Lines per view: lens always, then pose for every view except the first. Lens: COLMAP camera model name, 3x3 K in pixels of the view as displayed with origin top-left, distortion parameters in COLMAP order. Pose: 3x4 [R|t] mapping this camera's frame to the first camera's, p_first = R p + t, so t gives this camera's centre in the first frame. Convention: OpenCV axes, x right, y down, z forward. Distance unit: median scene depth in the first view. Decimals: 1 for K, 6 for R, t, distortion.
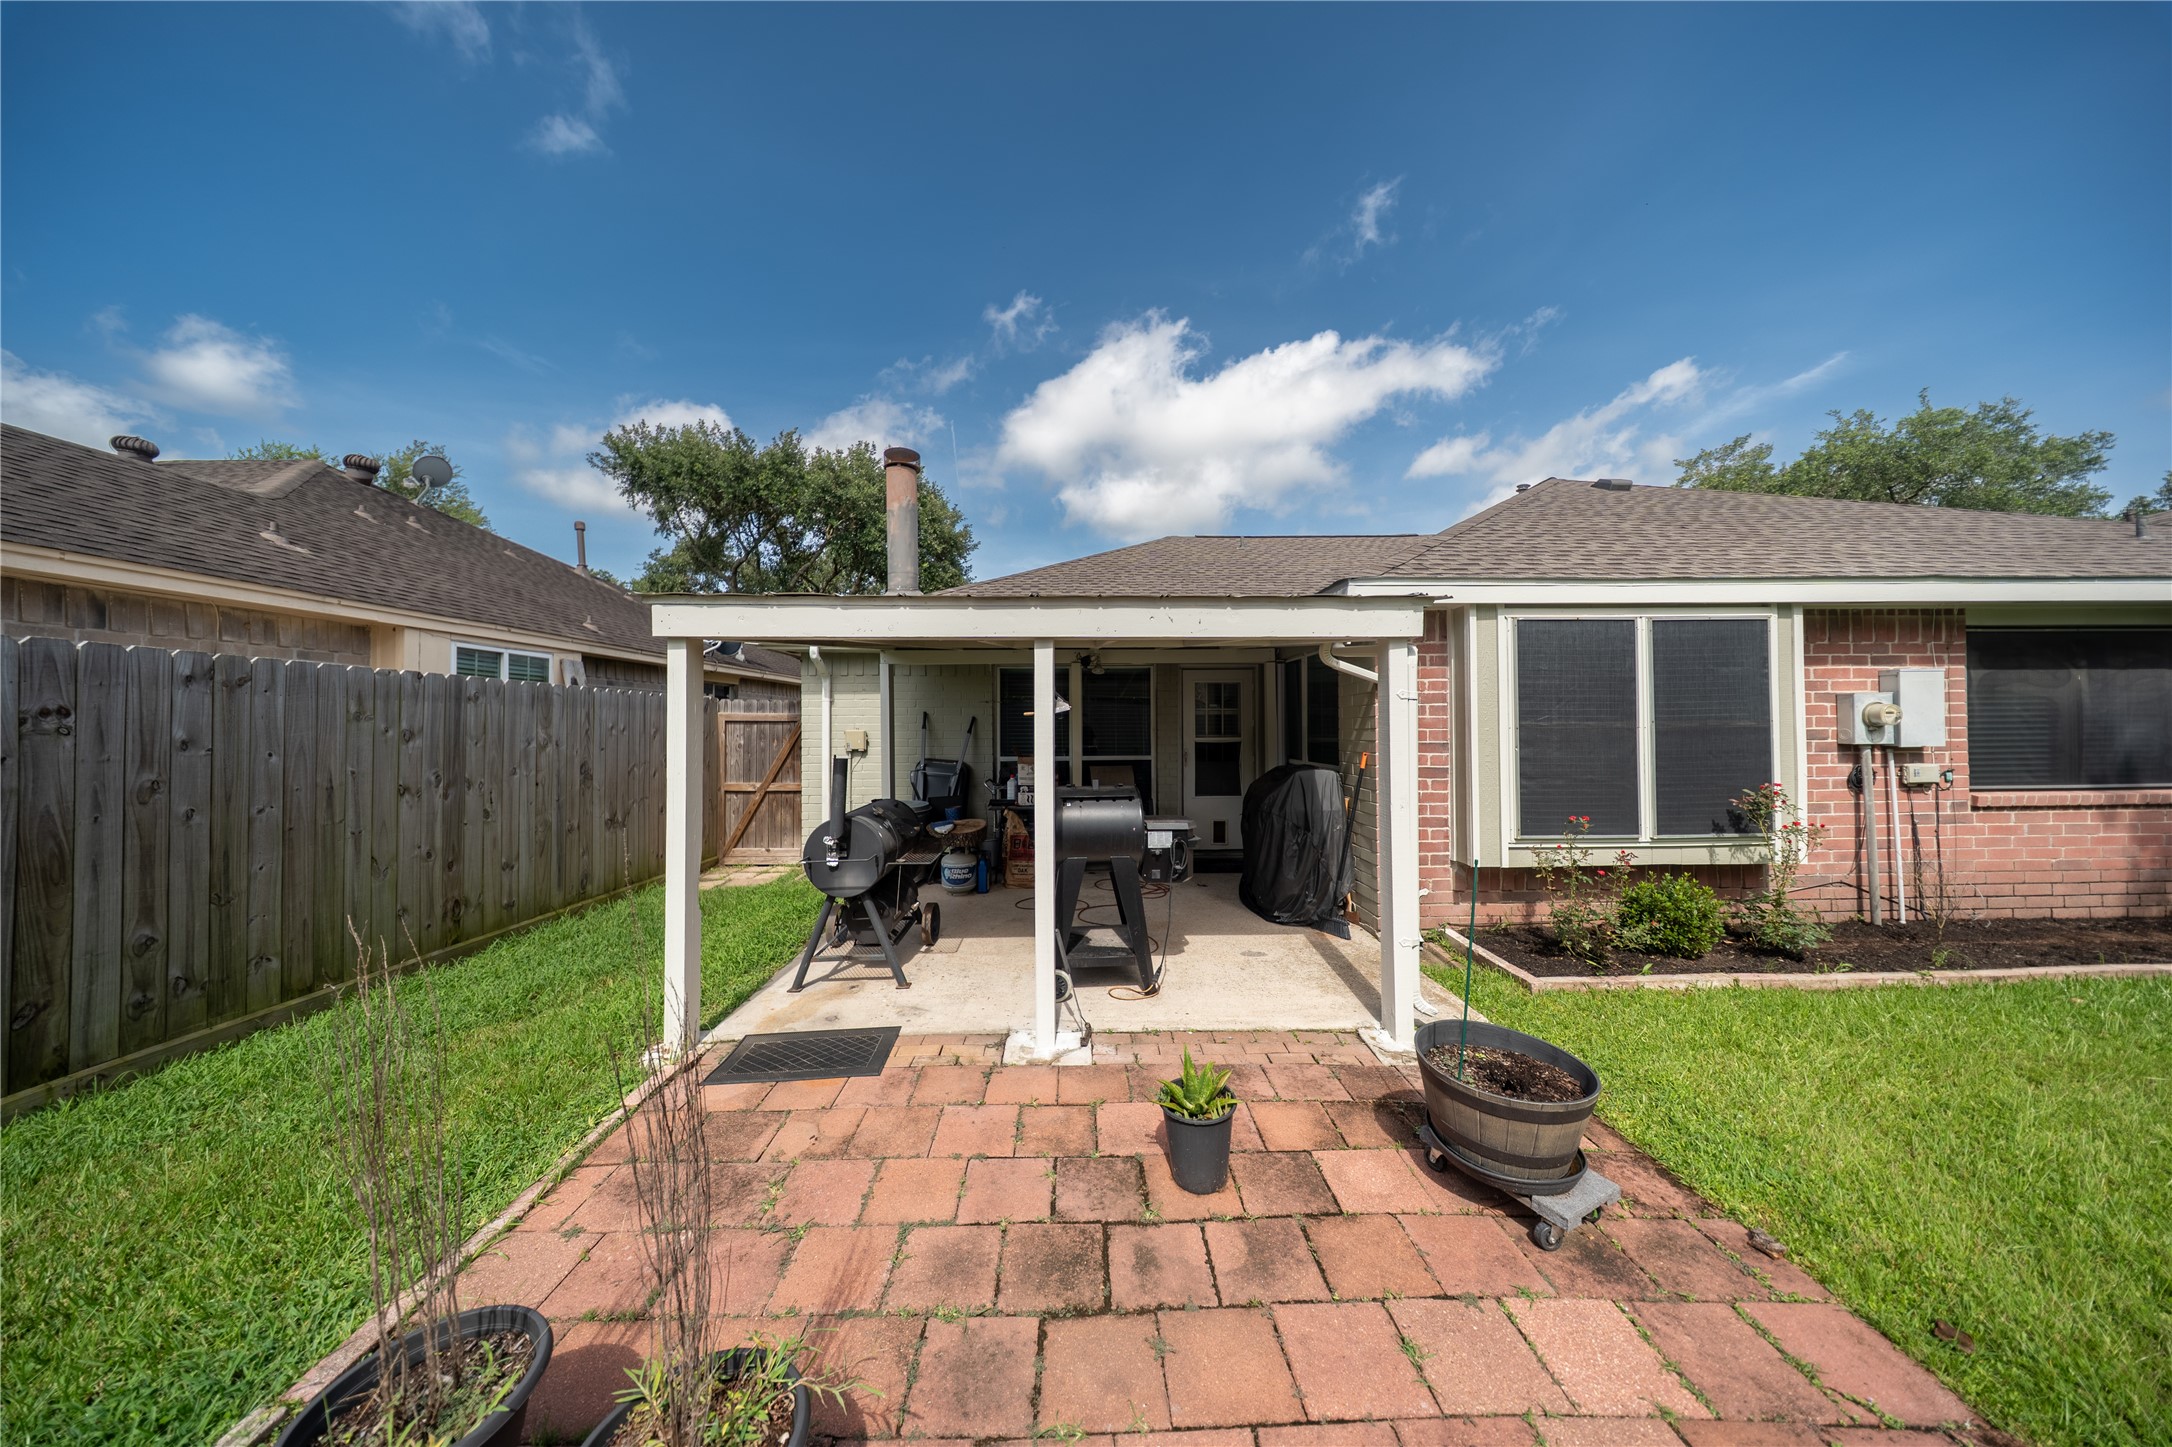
lens RADIAL K [[647.8, 0, 1099.0], [0, 647.8, 717.4], [0, 0, 1]] dist [0.000391, -0.000936]
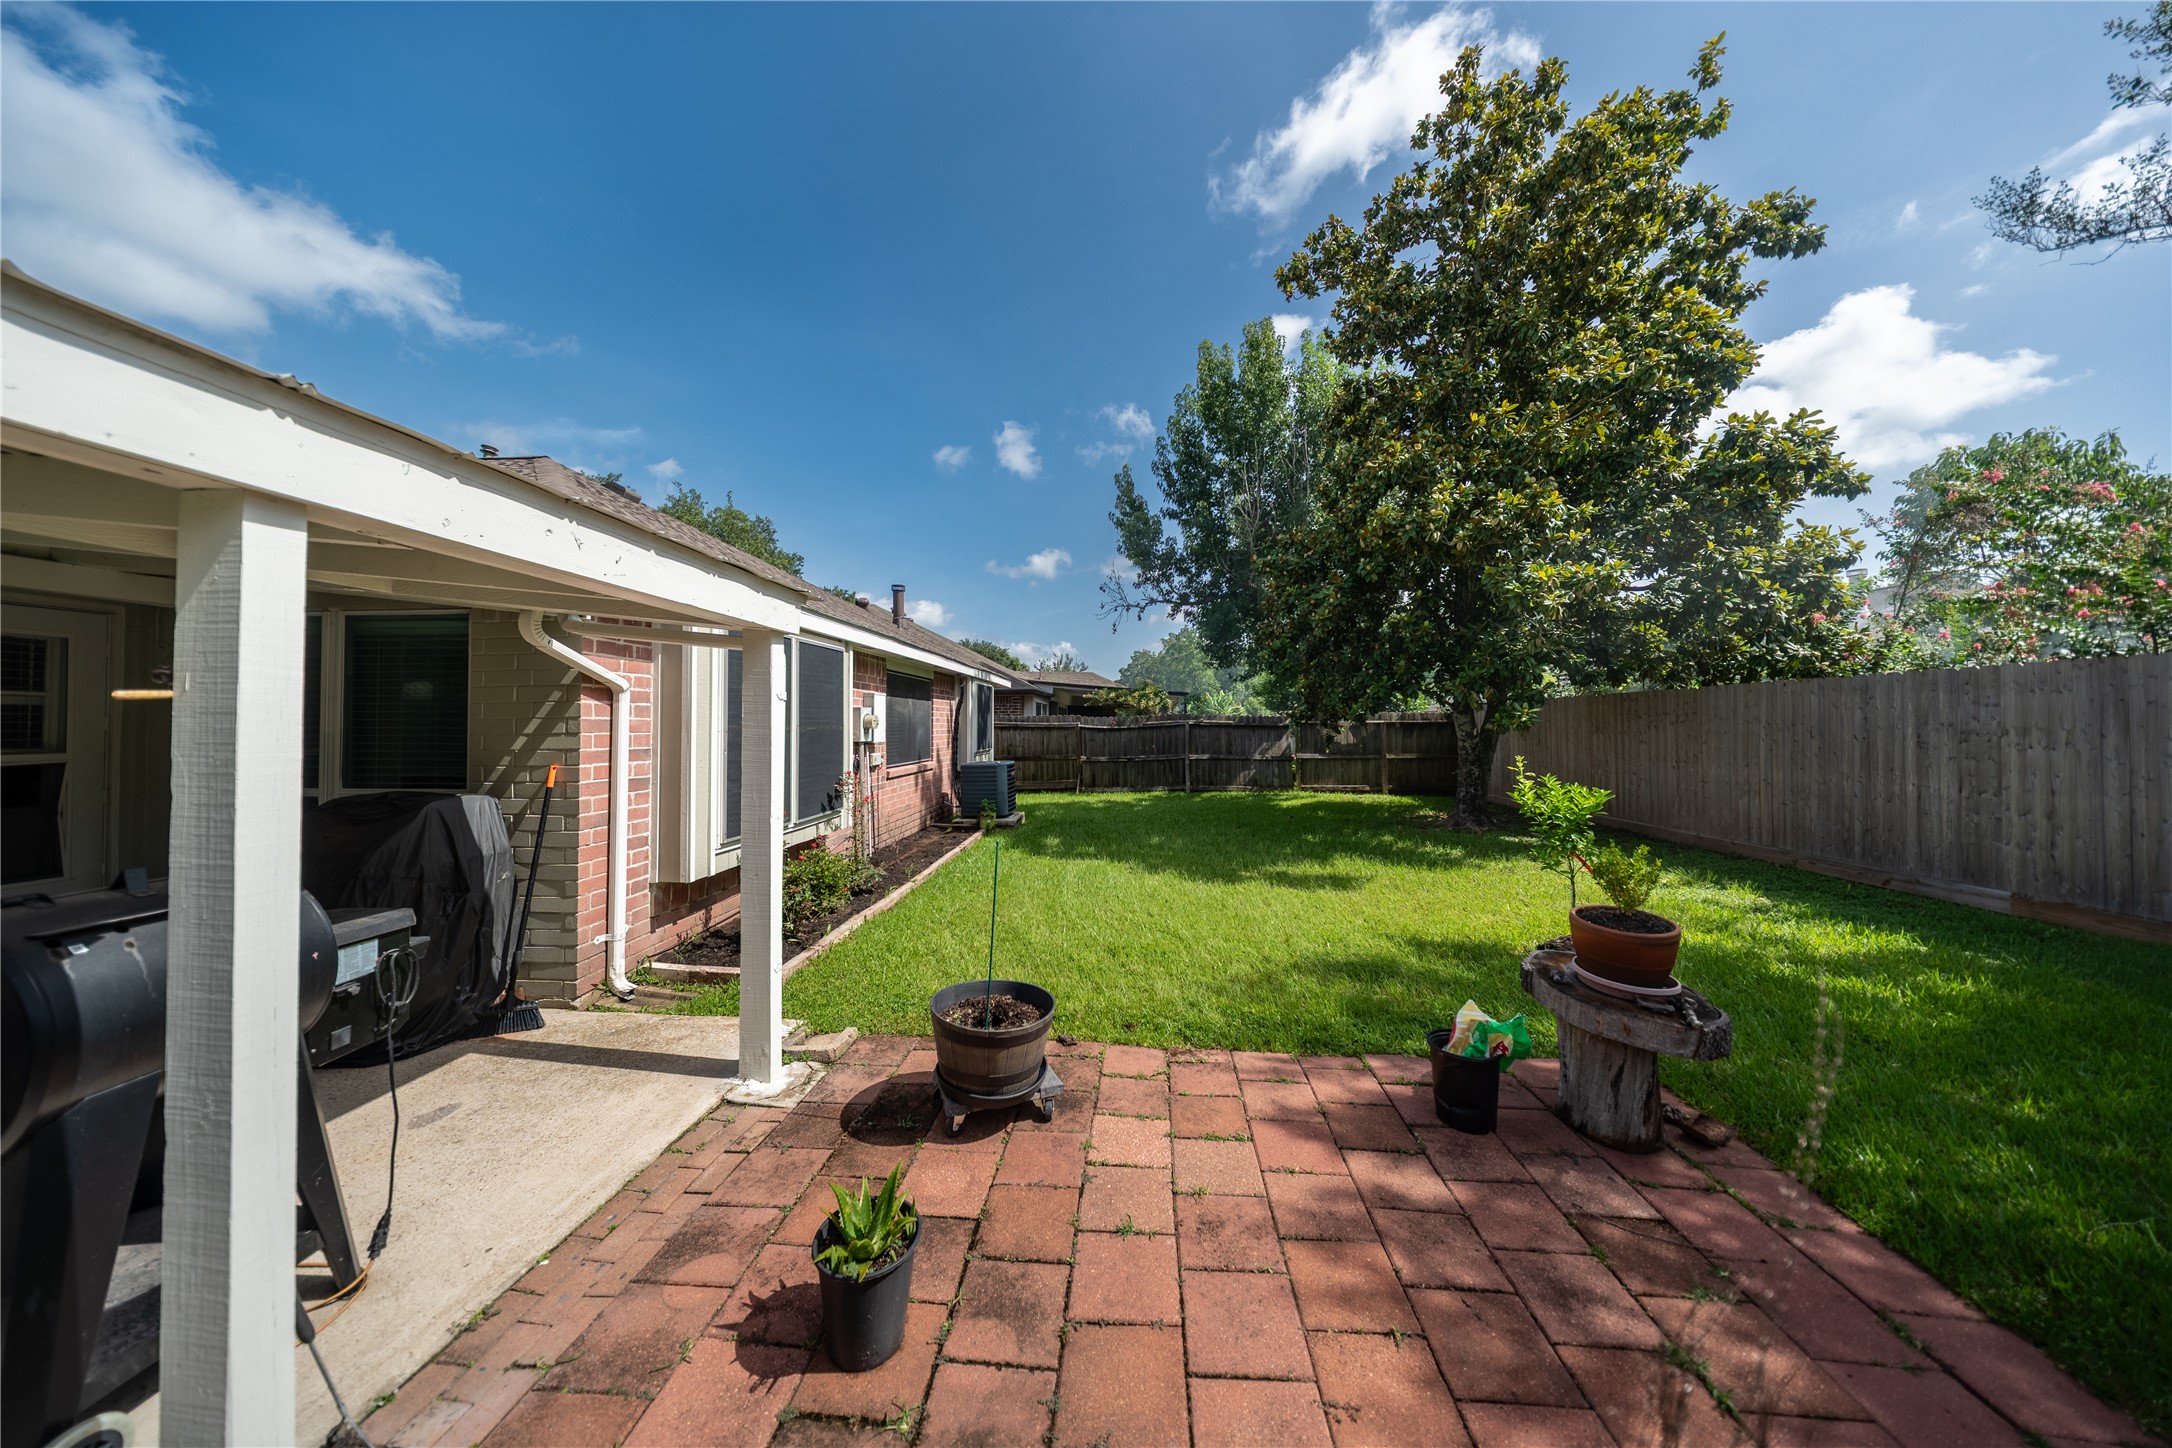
lens RADIAL K [[647.8, 0, 1094.1], [0, 647.8, 718.6], [0, 0, 1]] dist [0.000391, -0.000936]
pose [[0.118436, 0.015248, 0.992845, -0.319435], [-0.010723, 0.999843, -0.014077, 0.005333], [-0.992904, -0.008979, 0.118581, 0.378821]]
